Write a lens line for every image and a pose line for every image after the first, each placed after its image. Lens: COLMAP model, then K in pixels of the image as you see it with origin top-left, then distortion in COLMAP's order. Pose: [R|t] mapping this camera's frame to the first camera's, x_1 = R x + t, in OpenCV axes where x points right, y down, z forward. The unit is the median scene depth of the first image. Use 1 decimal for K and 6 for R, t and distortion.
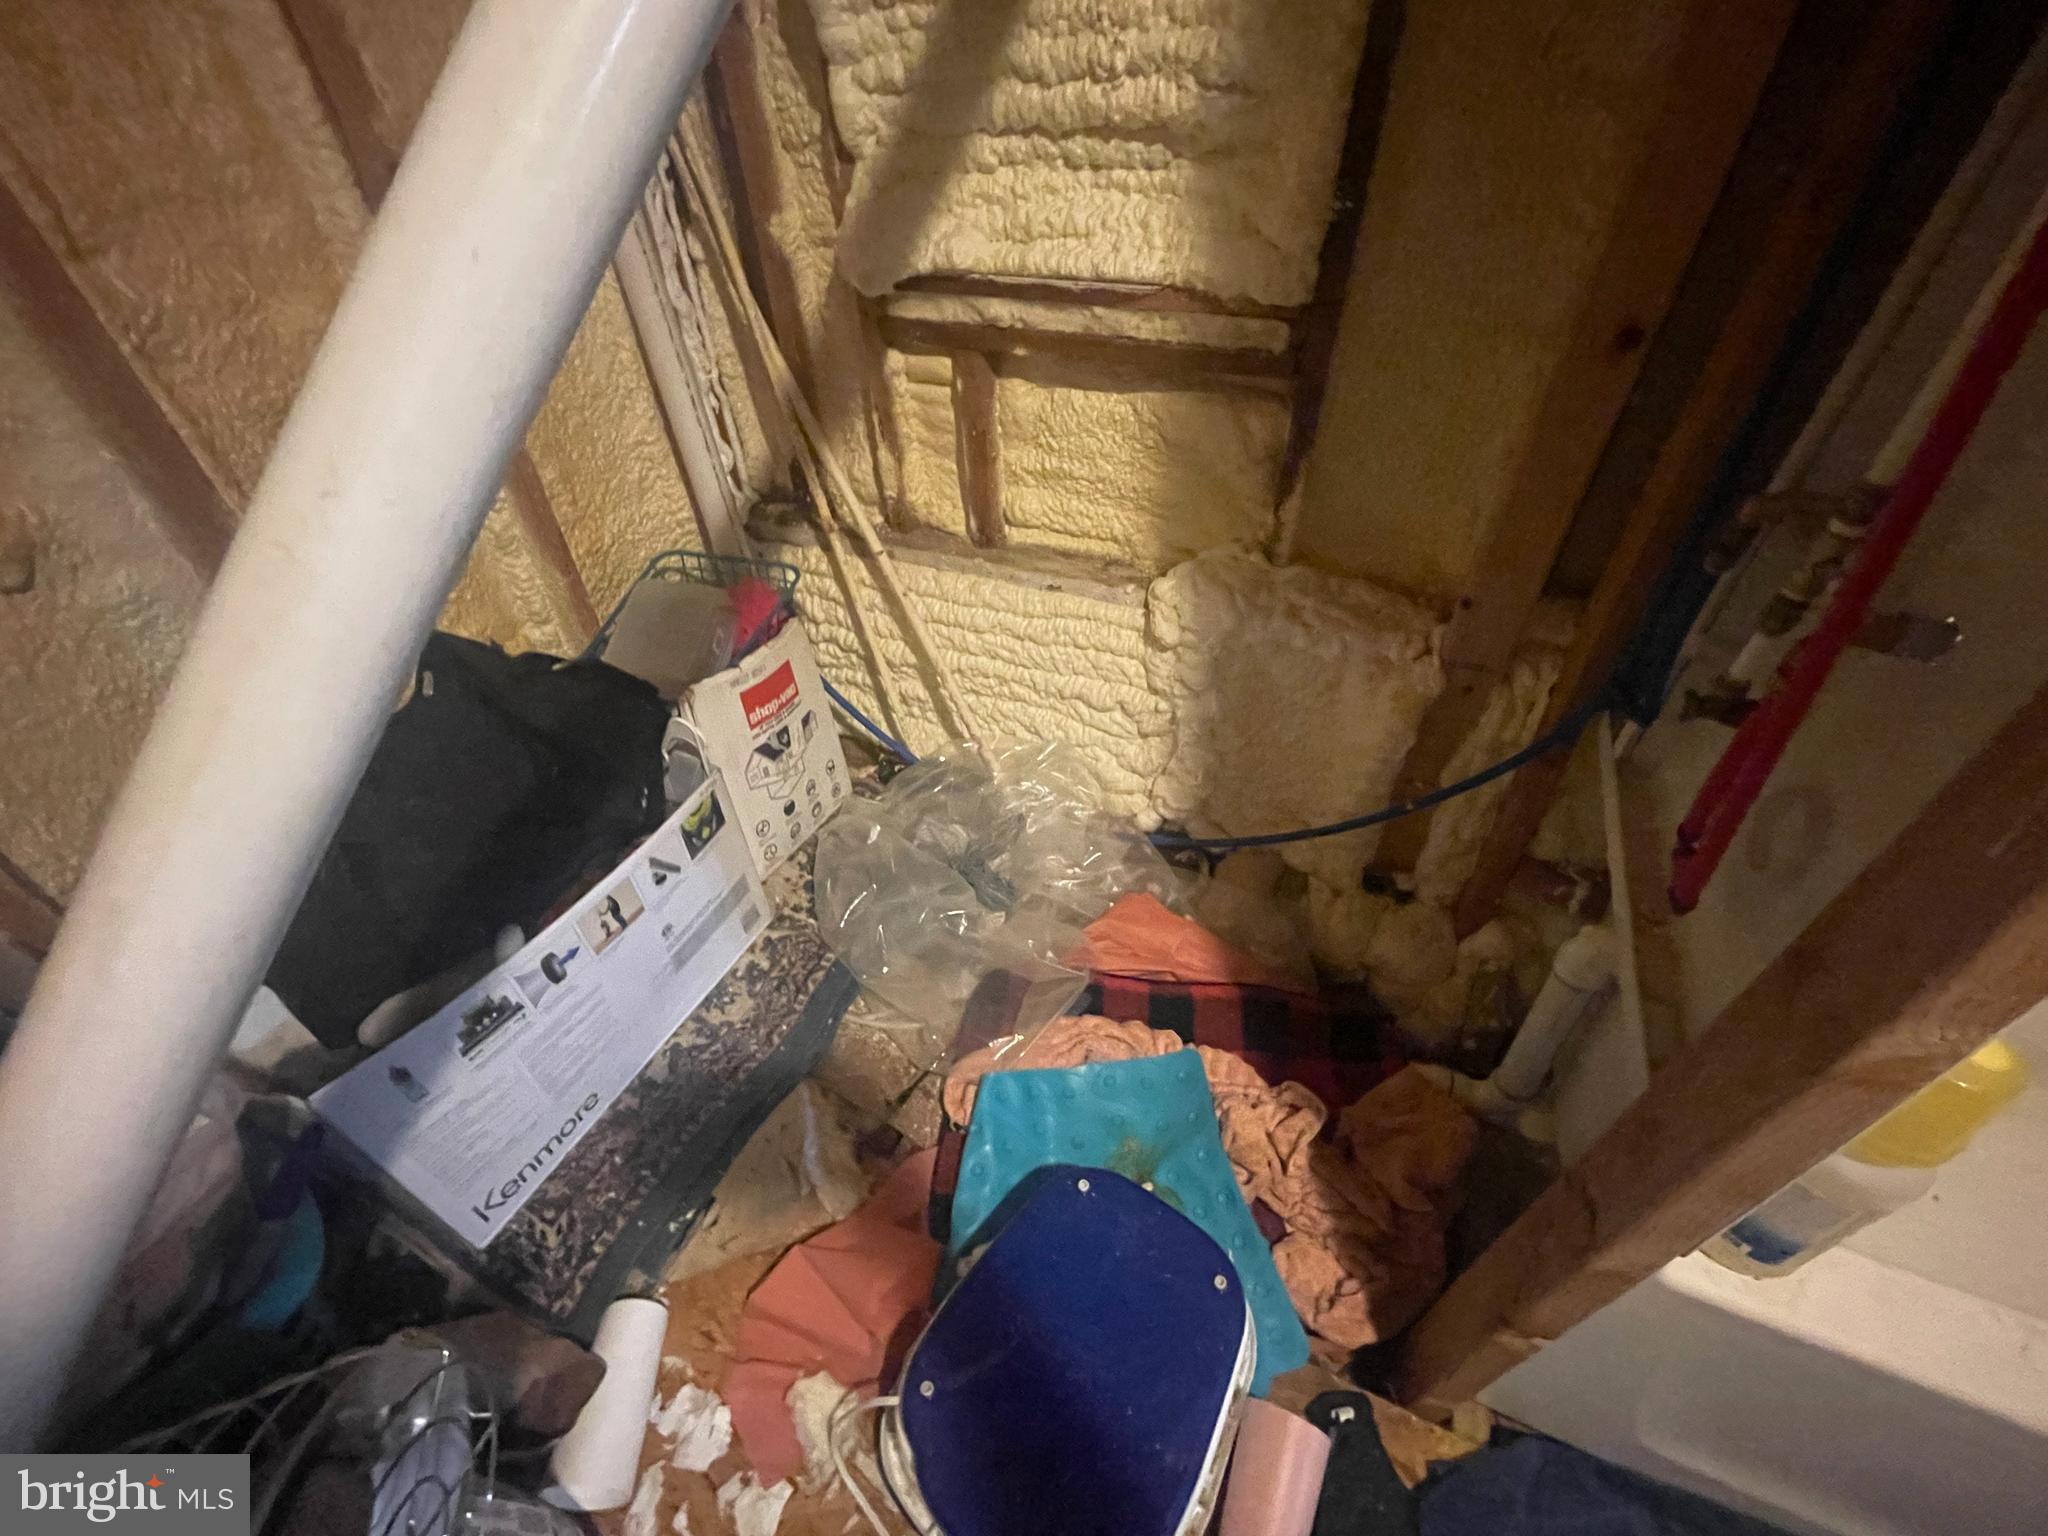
lens RADIAL K [[830.1, 0, 1021.9], [0, 830.1, 769.6], [0, 0, 1]] dist [0.000039, -0.000808]
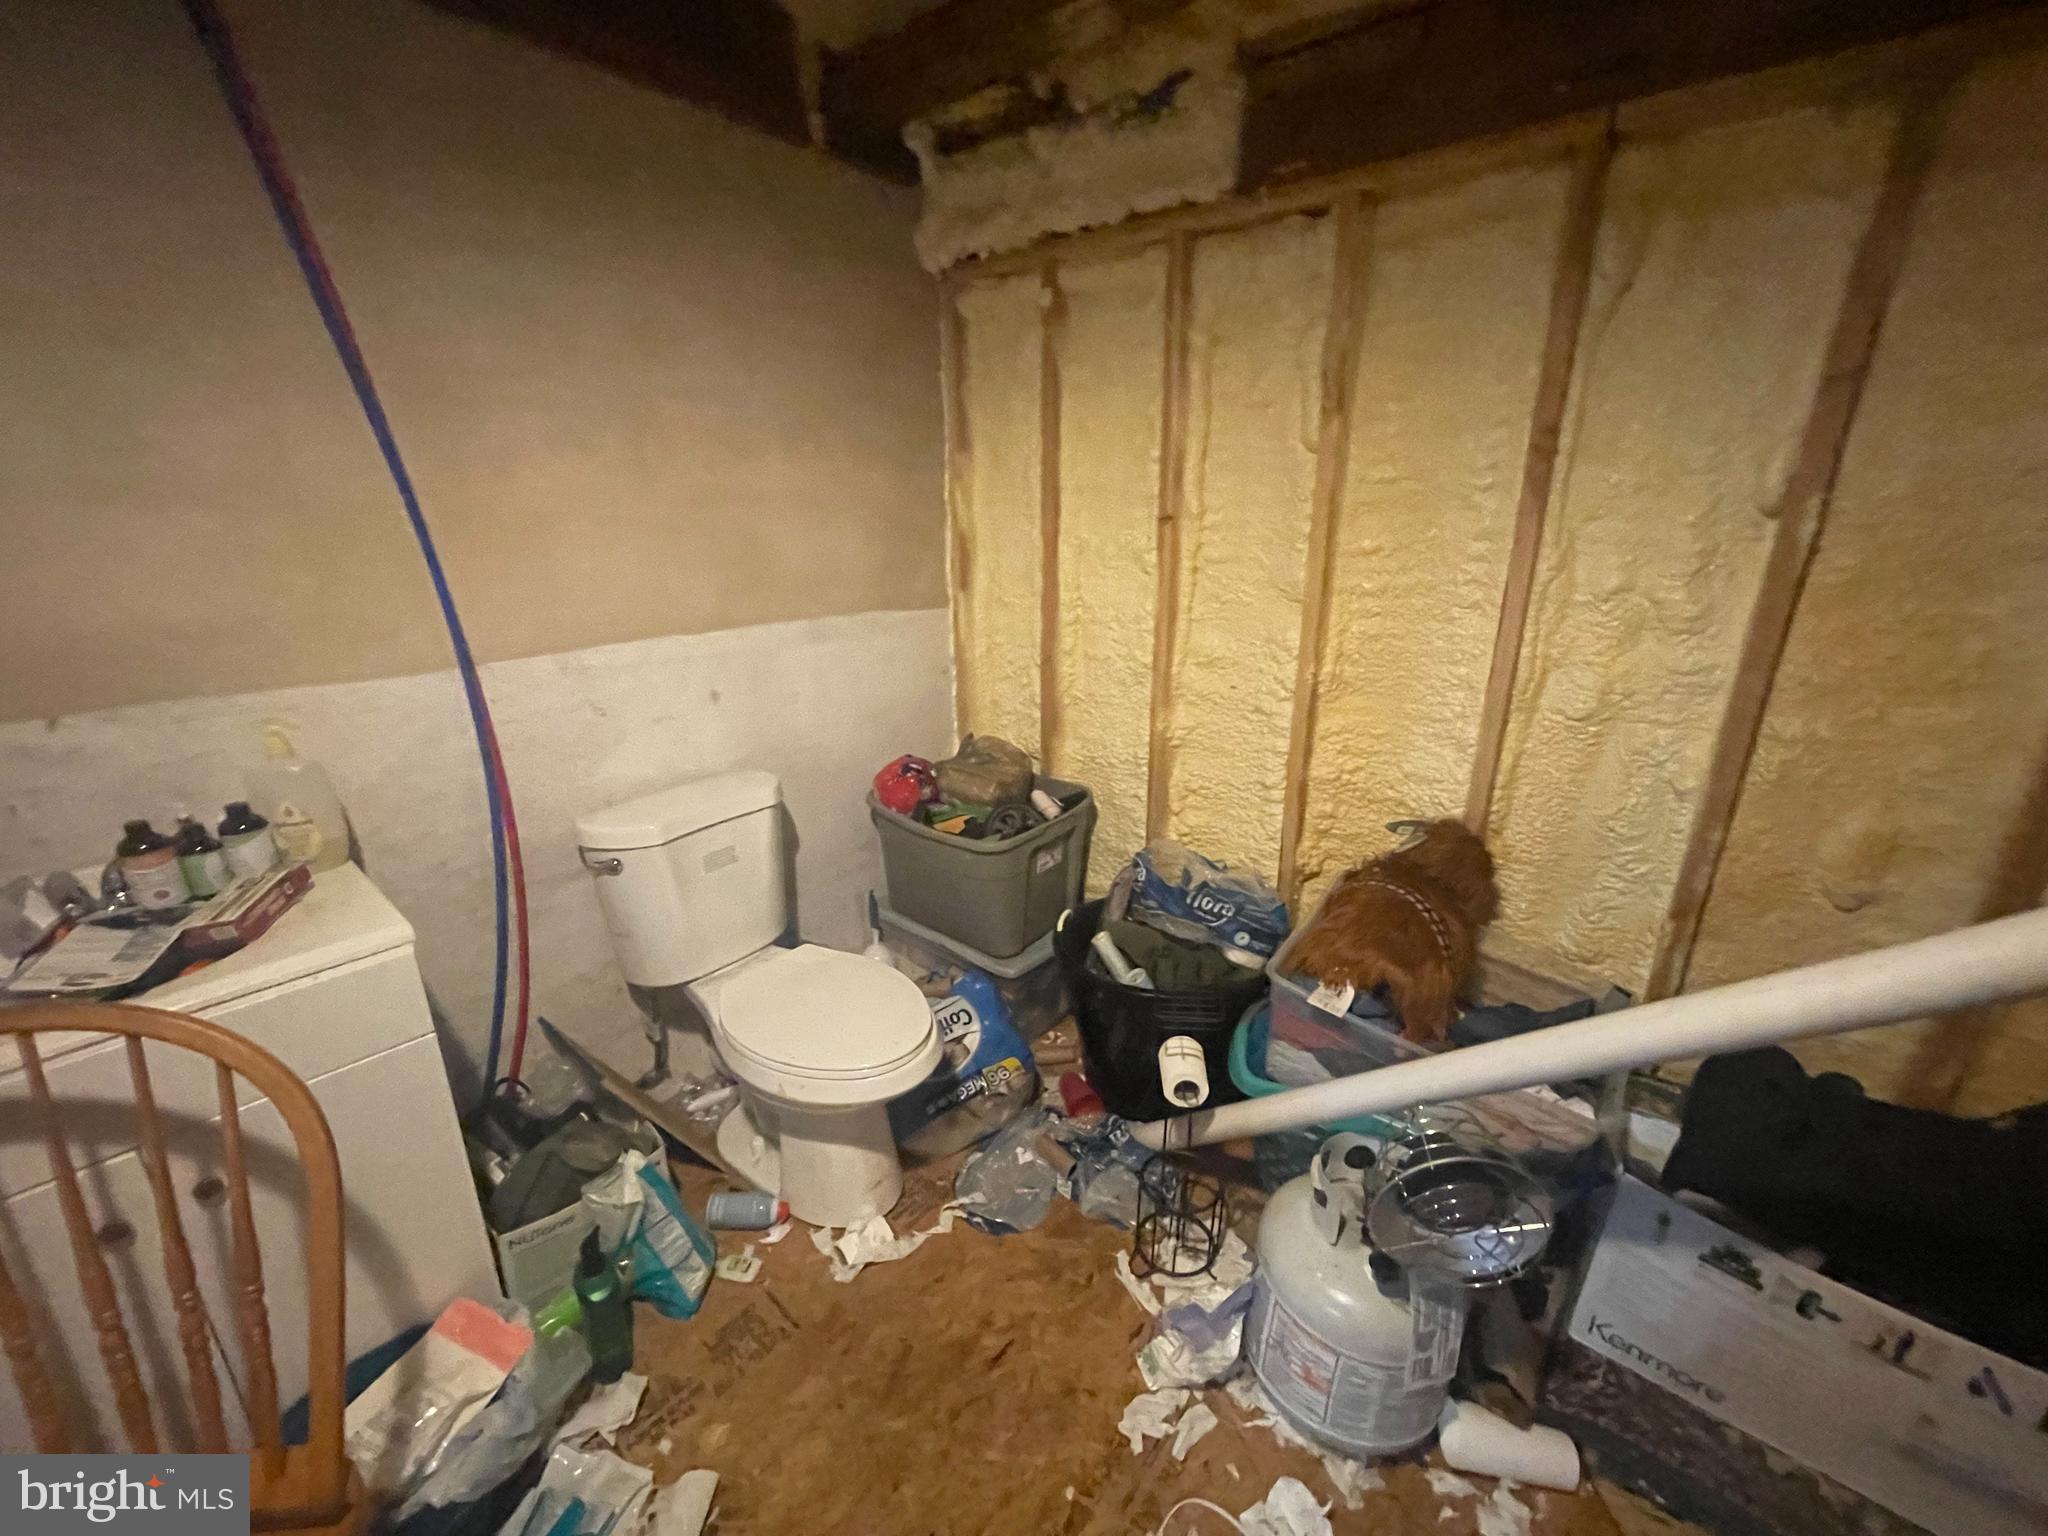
lens RADIAL K [[830.1, 0, 1016.6], [0, 830.1, 780.7], [0, 0, 1]] dist [0.000039, -0.000808]
pose [[-0.254148, 0.339392, -0.905661, 0.535600], [-0.641487, 0.641640, 0.420467, -0.011698], [0.723811, 0.687831, 0.054644, -0.392781]]
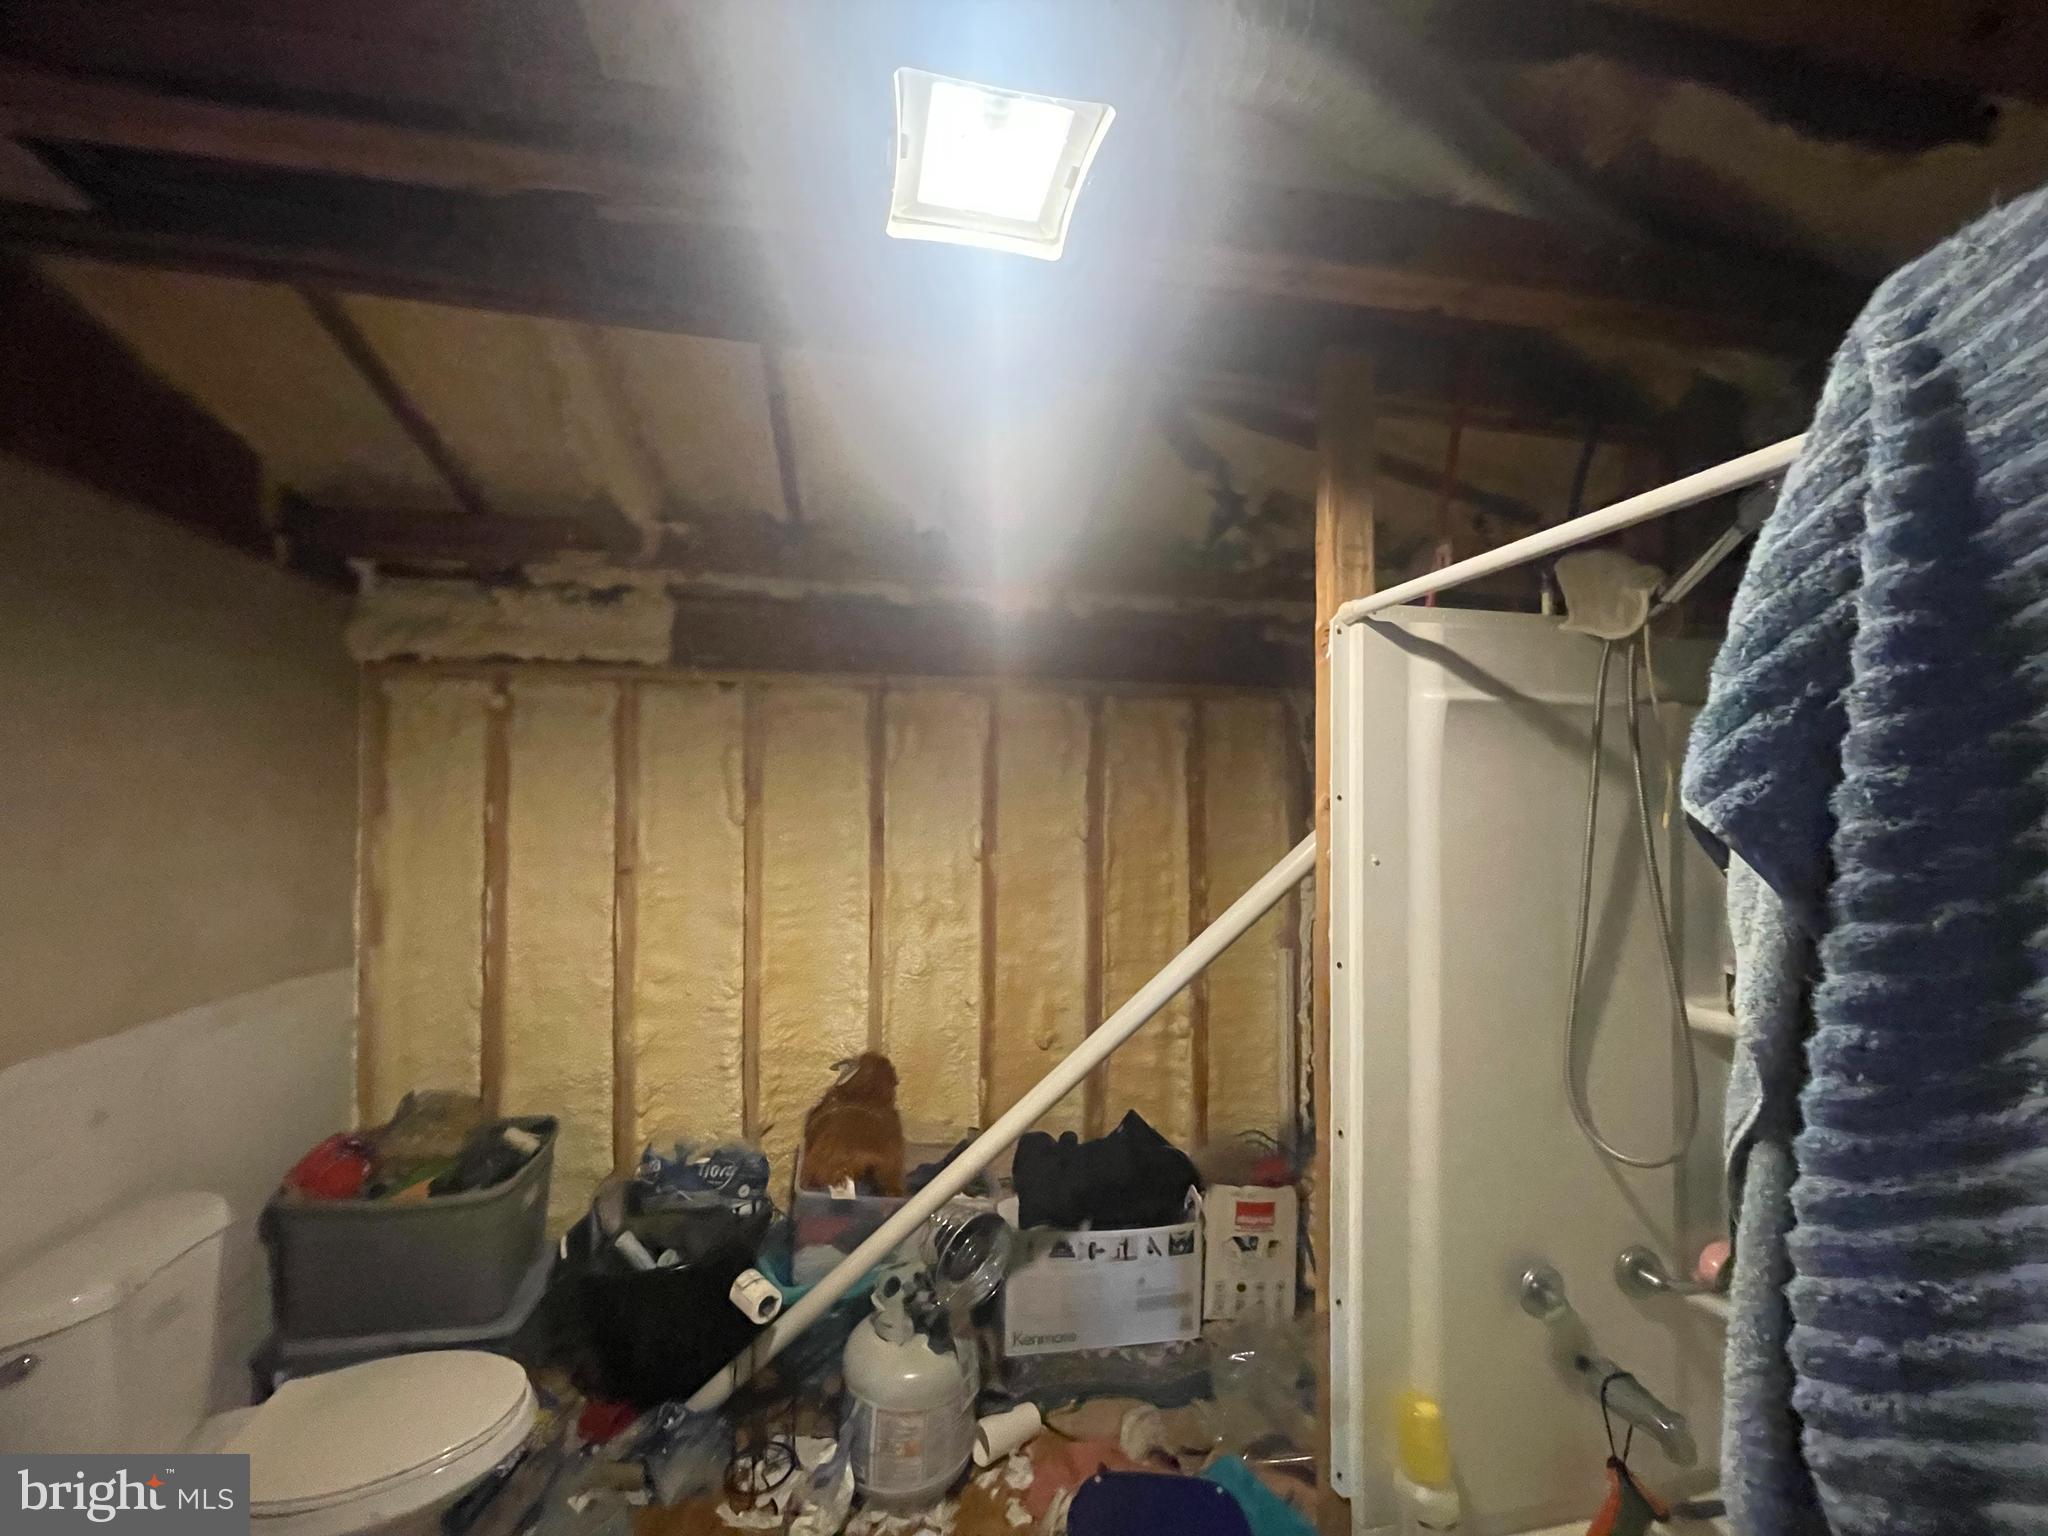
lens RADIAL K [[830.1, 0, 1020.7], [0, 830.1, 780.5], [0, 0, 1]] dist [0.000039, -0.000808]
pose [[0.584110, 0.012497, -0.811578, 1.185418], [-0.560582, 0.729316, -0.392232, 0.301273], [0.586995, 0.684063, 0.433006, -1.024340]]
